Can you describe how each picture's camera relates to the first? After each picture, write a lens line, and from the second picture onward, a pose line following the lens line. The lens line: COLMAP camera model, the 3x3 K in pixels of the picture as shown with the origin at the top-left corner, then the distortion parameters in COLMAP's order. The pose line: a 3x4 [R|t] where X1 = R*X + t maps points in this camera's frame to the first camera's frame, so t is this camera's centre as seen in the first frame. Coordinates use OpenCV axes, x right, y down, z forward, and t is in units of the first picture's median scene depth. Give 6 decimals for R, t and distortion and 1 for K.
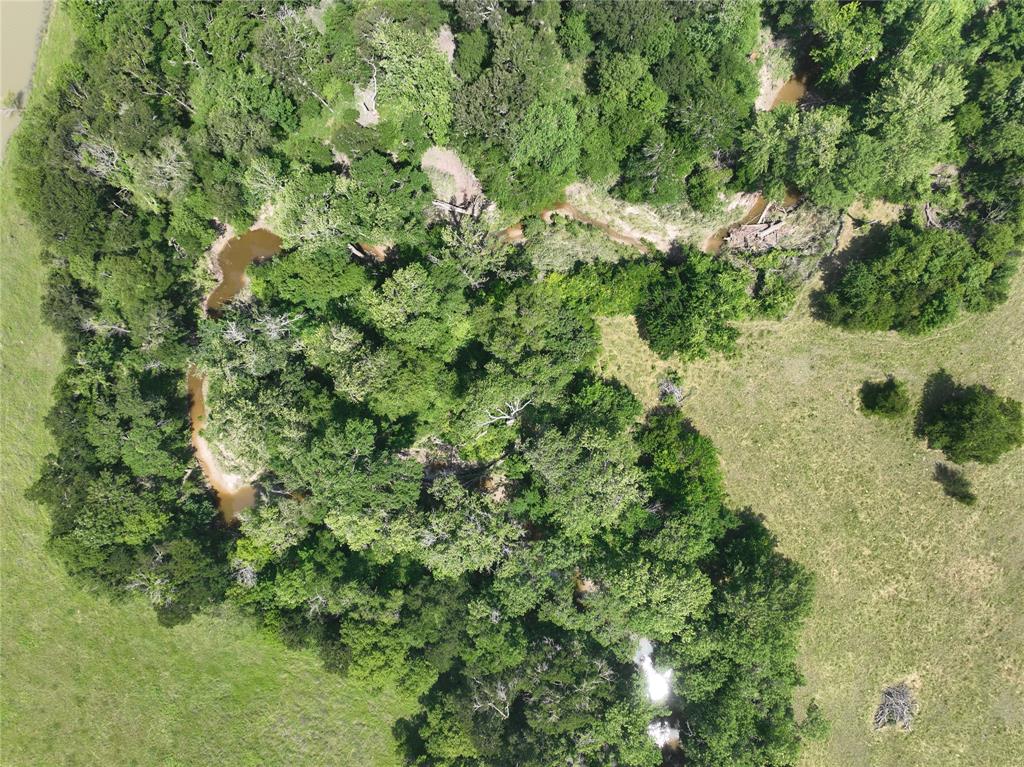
lens RADIAL K [[733.8, 0, 512.0], [0, 733.8, 383.5], [0, 0, 1]] dist [0.019915, 0.004195]
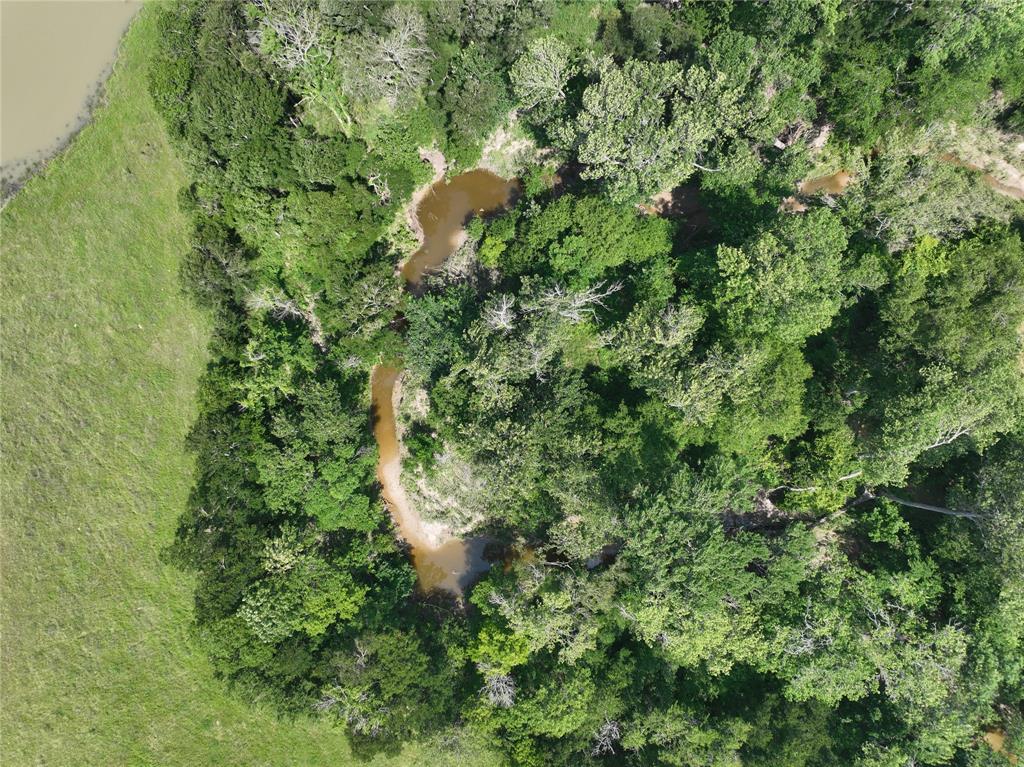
lens RADIAL K [[711.2, 0, 512.0], [0, 711.2, 383.5], [0, 0, 1]] dist [-0.001815, 0.020381]
pose [[0.999852, 0.015240, 0.007926, -0.324756], [-0.015221, 0.999881, -0.002558, -0.006738], [-0.007964, 0.002437, 0.999965, 0.341549]]
